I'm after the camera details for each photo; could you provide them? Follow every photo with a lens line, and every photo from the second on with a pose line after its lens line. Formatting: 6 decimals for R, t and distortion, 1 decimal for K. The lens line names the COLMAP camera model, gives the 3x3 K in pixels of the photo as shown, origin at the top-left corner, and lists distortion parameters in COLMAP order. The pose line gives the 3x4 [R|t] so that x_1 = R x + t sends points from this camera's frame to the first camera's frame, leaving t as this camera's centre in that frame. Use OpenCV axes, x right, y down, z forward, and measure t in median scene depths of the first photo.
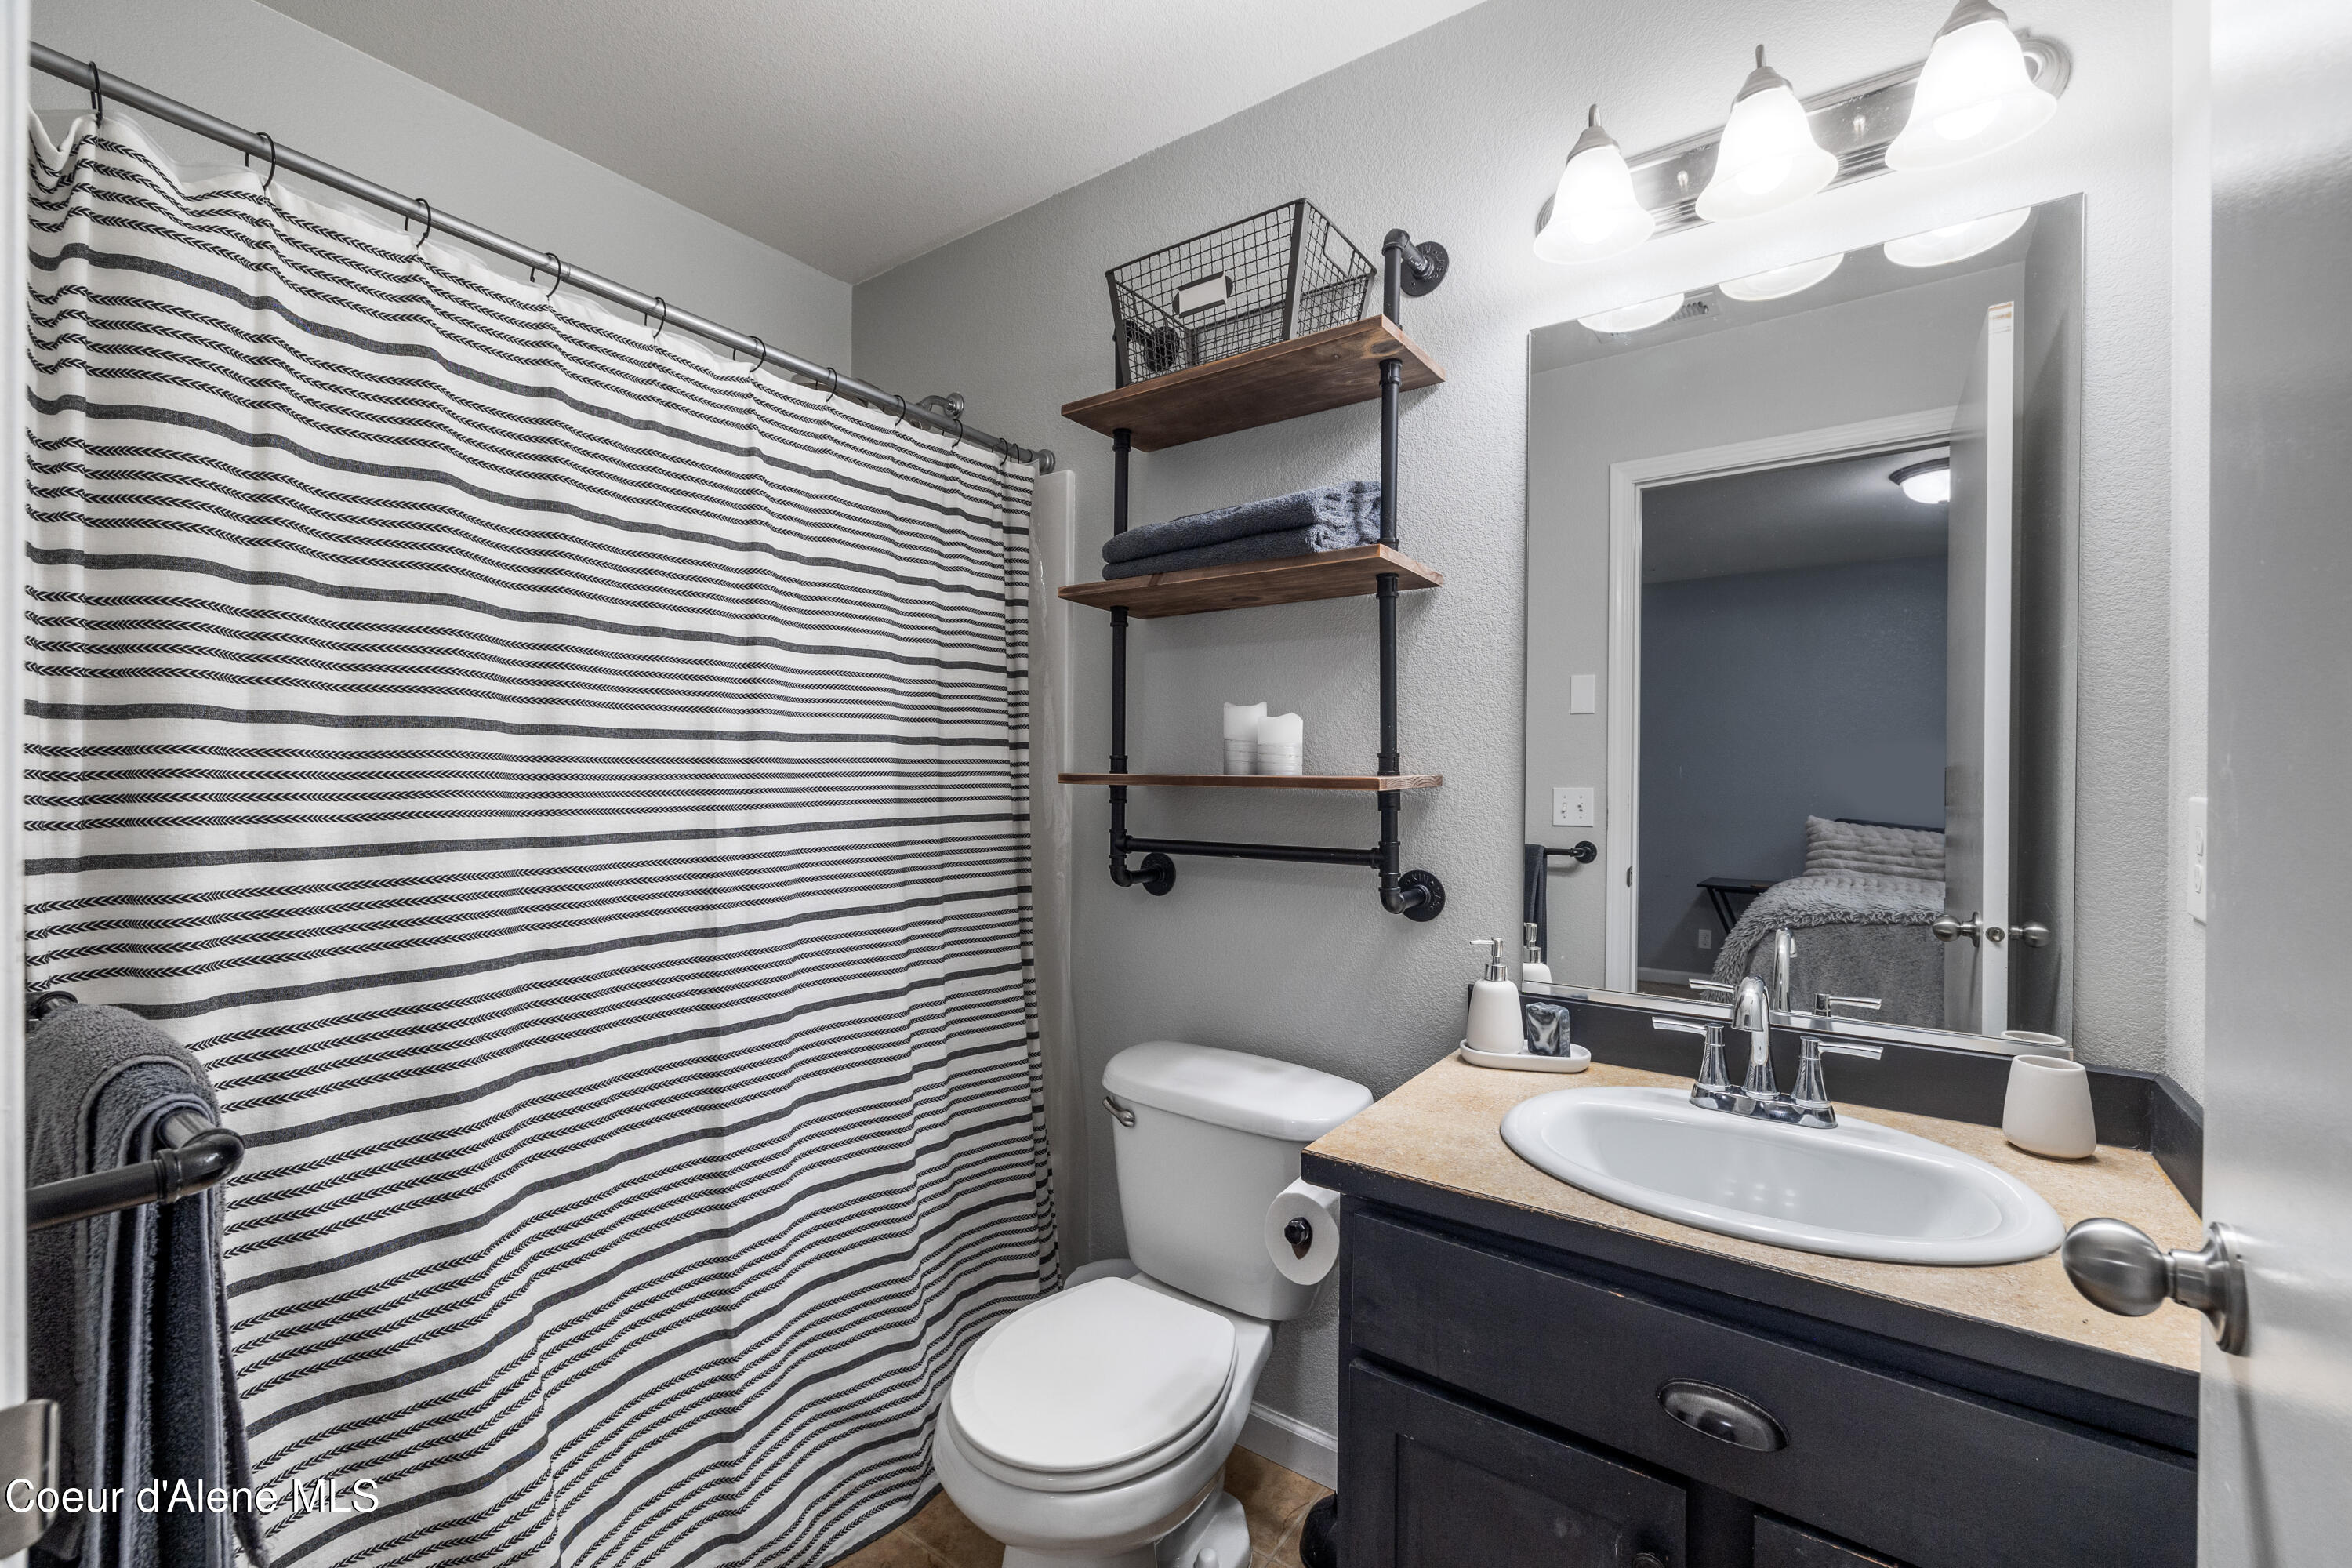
lens RADIAL K [[984.5, 0, 1177.8], [0, 984.5, 778.9], [0, 0, 1]] dist [-0.001535, -0.000628]
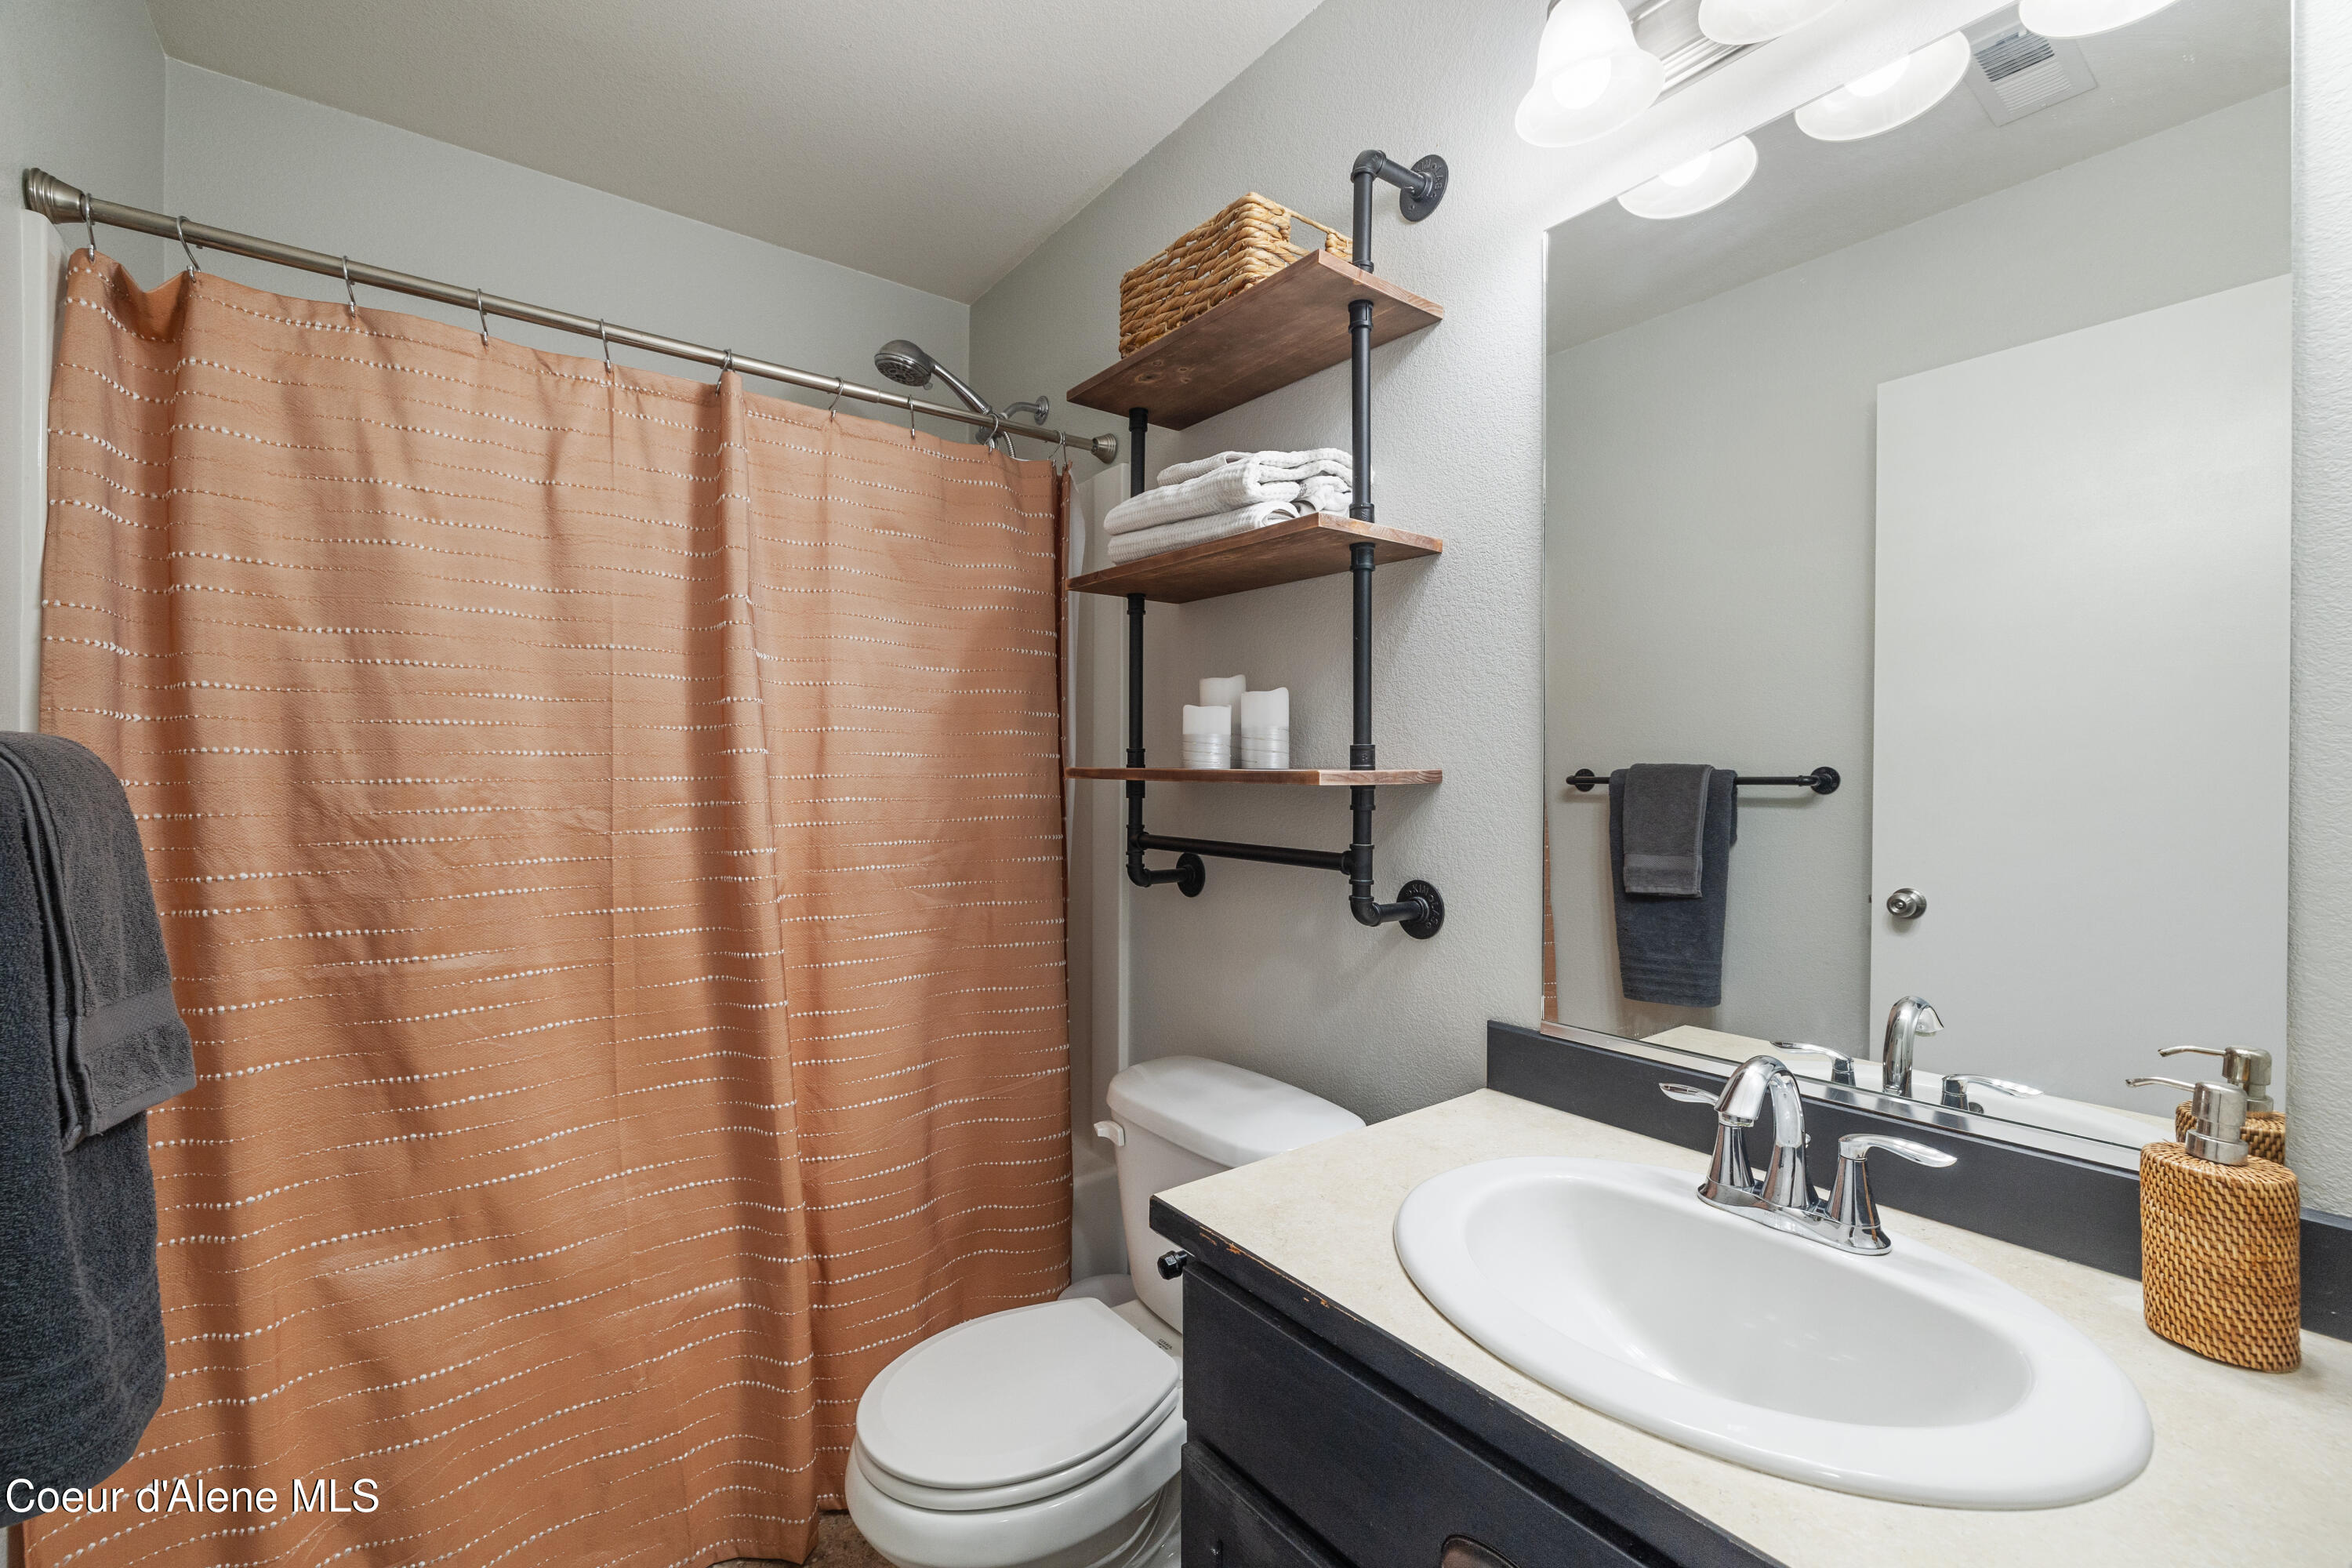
lens RADIAL K [[984.5, 0, 1177.8], [0, 984.5, 778.9], [0, 0, 1]] dist [-0.001535, -0.000628]
pose [[0.948679, 0.007290, -0.316156, 0.327118], [-0.005994, 0.999969, 0.005073, 0.000608], [0.316183, -0.002918, 0.948694, 0.104165]]
